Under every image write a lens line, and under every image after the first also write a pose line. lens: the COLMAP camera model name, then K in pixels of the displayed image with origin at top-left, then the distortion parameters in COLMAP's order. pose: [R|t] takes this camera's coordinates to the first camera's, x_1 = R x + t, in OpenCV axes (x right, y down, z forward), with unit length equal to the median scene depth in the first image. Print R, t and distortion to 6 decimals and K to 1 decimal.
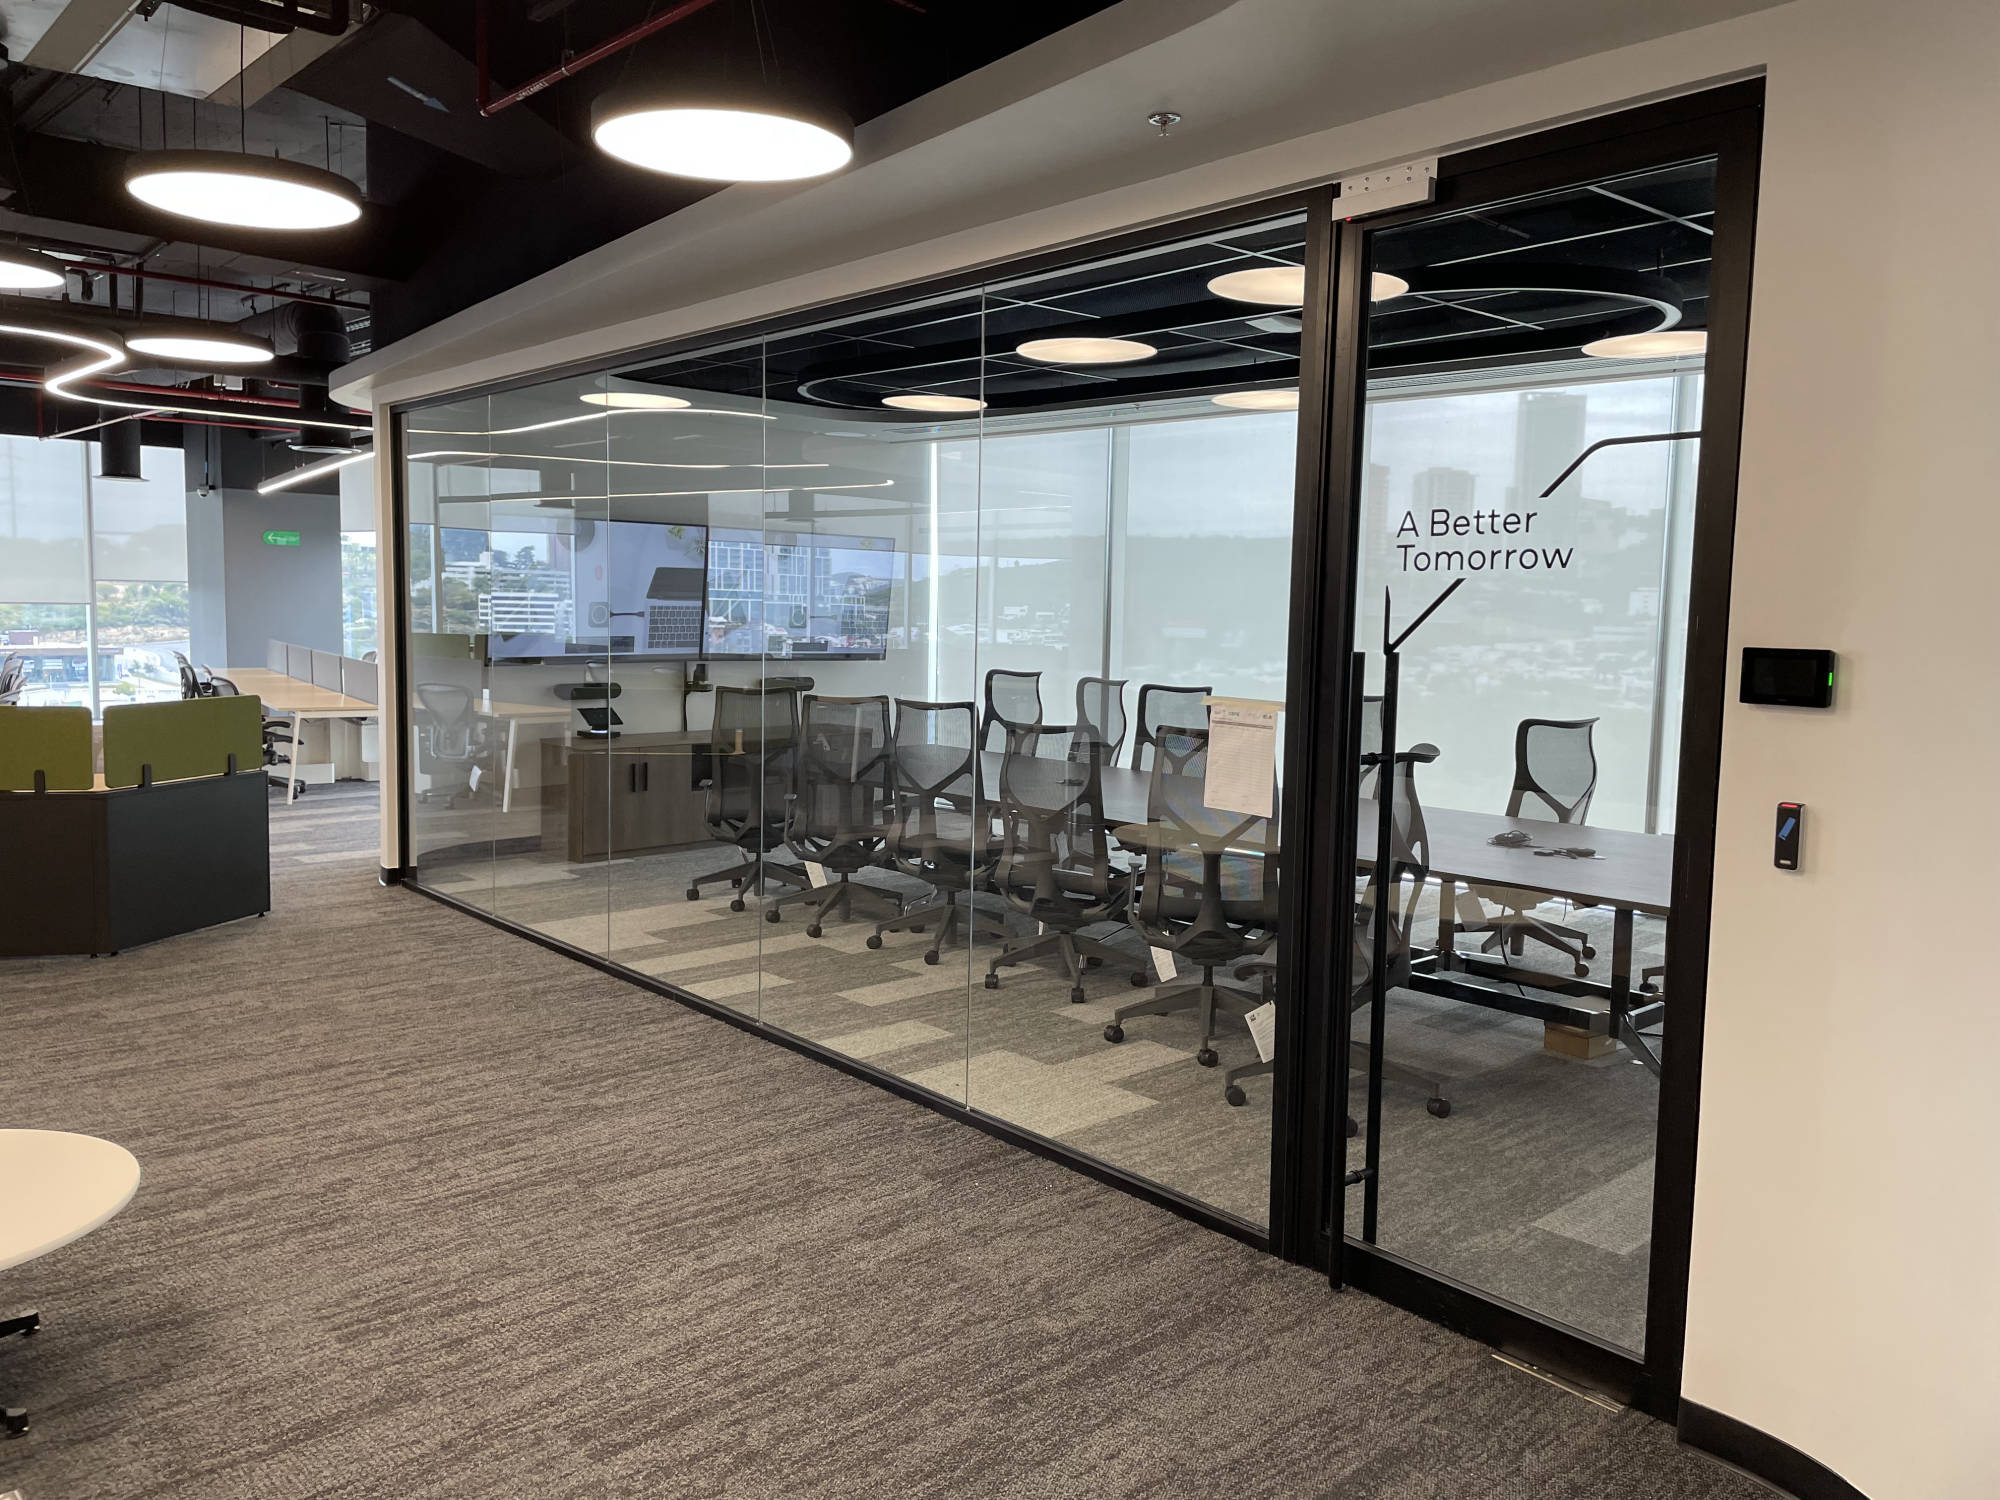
lens RADIAL K [[1518.9, 0, 998.0], [0, 1518.9, 749.1], [0, 0, 1]] dist [0.005166, -0.002702]
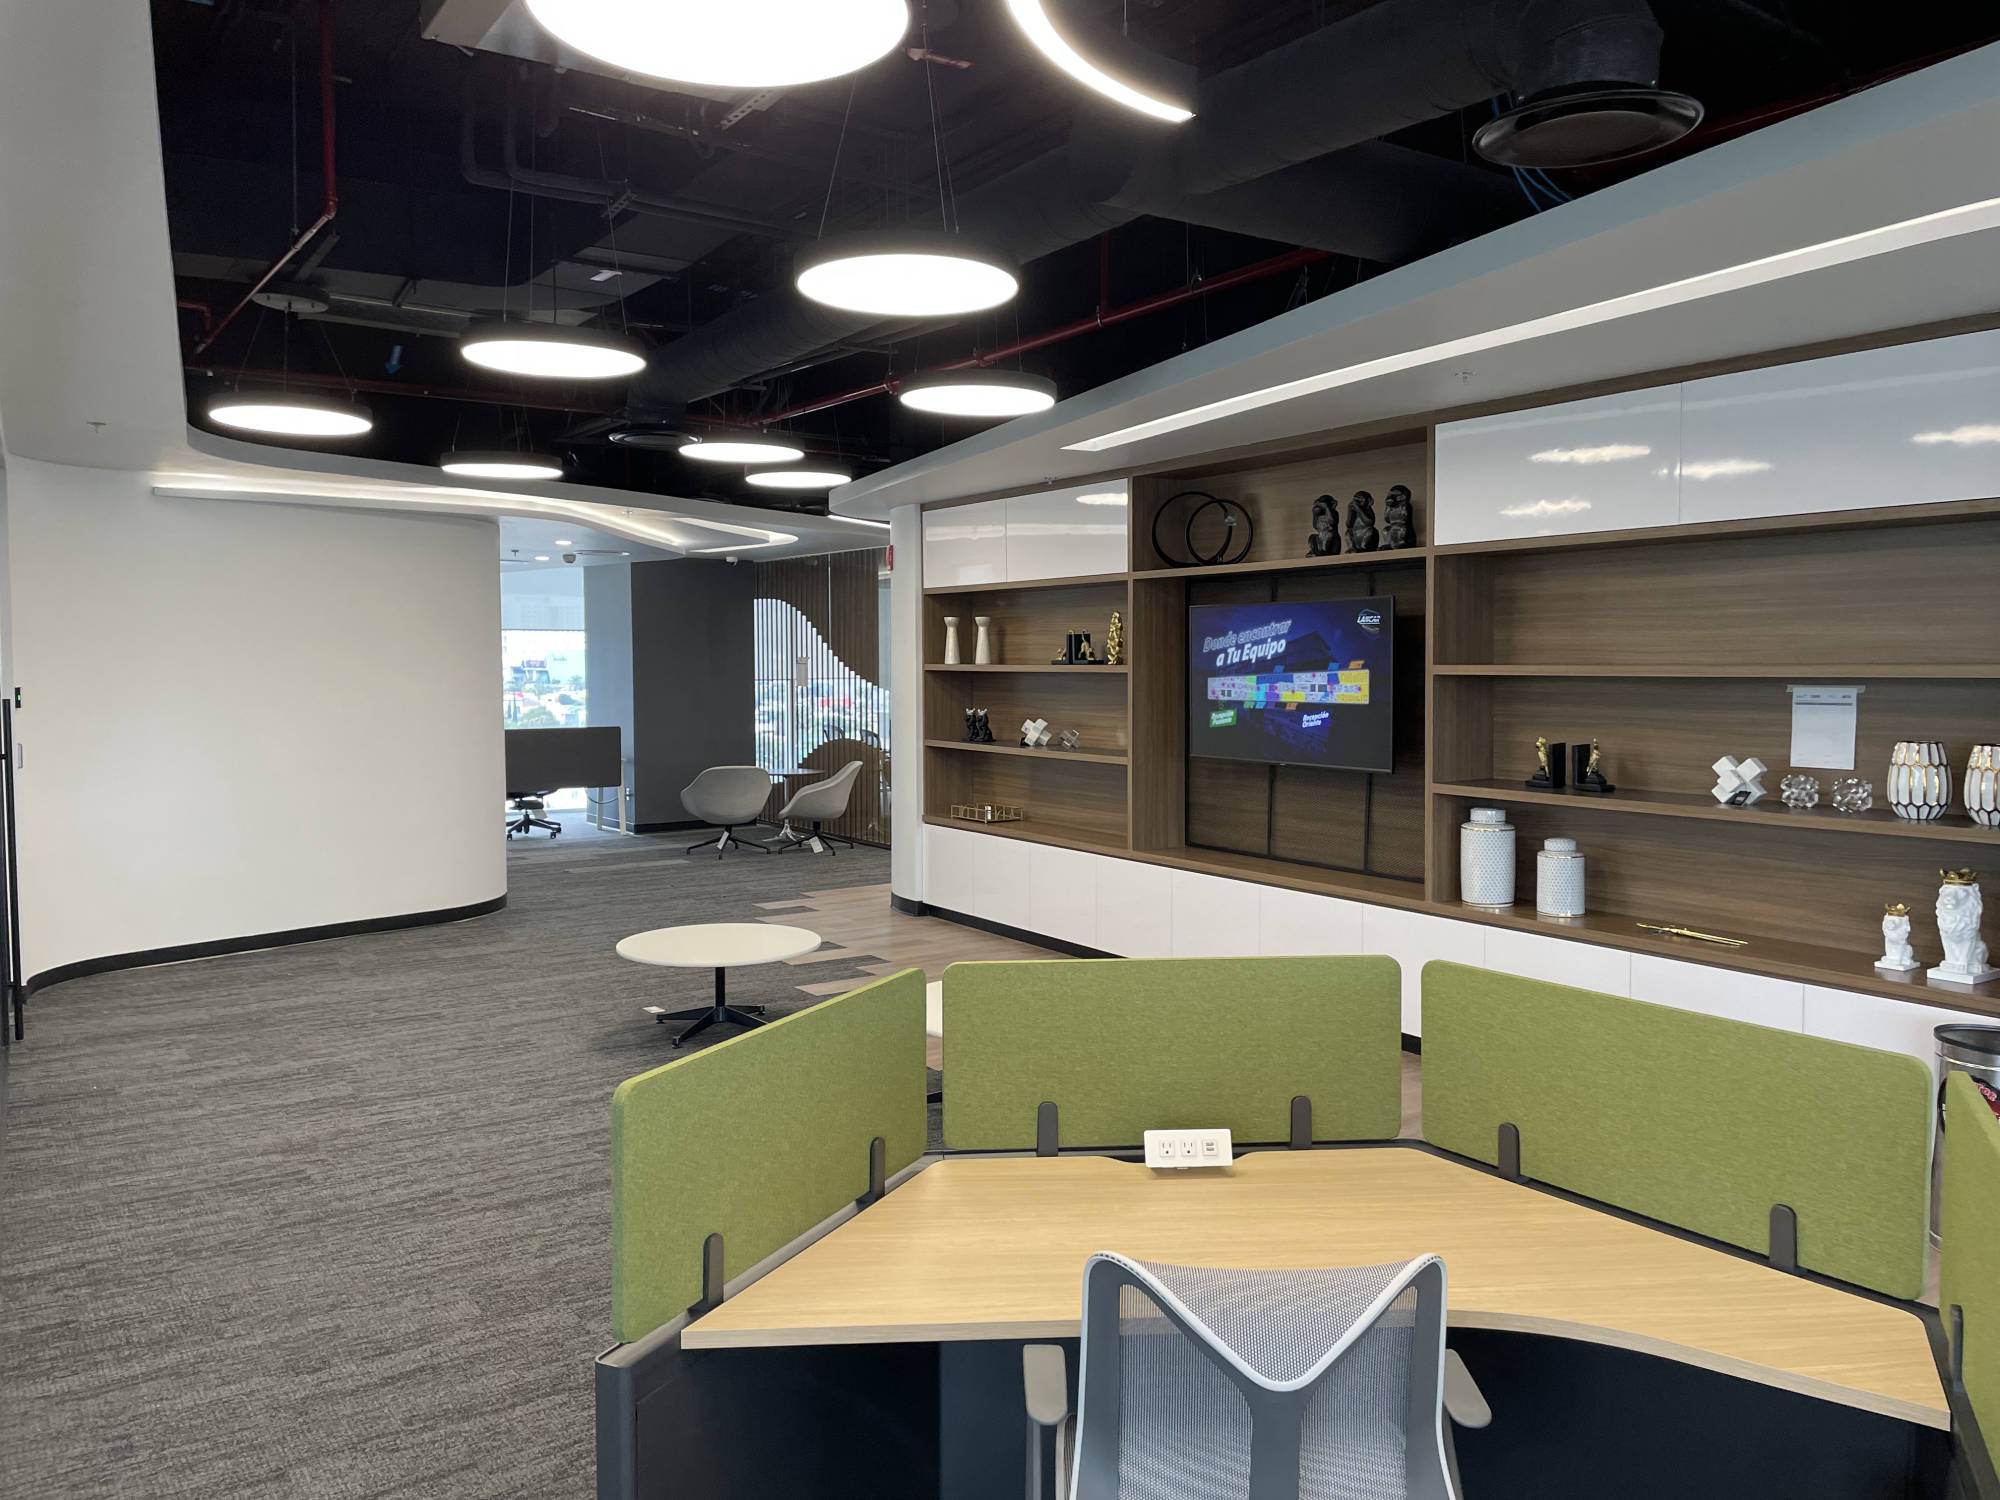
lens RADIAL K [[1518.9, 0, 1002.0], [0, 1518.9, 747.5], [0, 0, 1]] dist [0.005166, -0.002702]
pose [[-0.988482, -0.025948, 0.149099, -0.886628], [-0.001545, 0.986871, 0.161505, -0.216866], [-0.151332, 0.159414, -0.975544, 1.854742]]
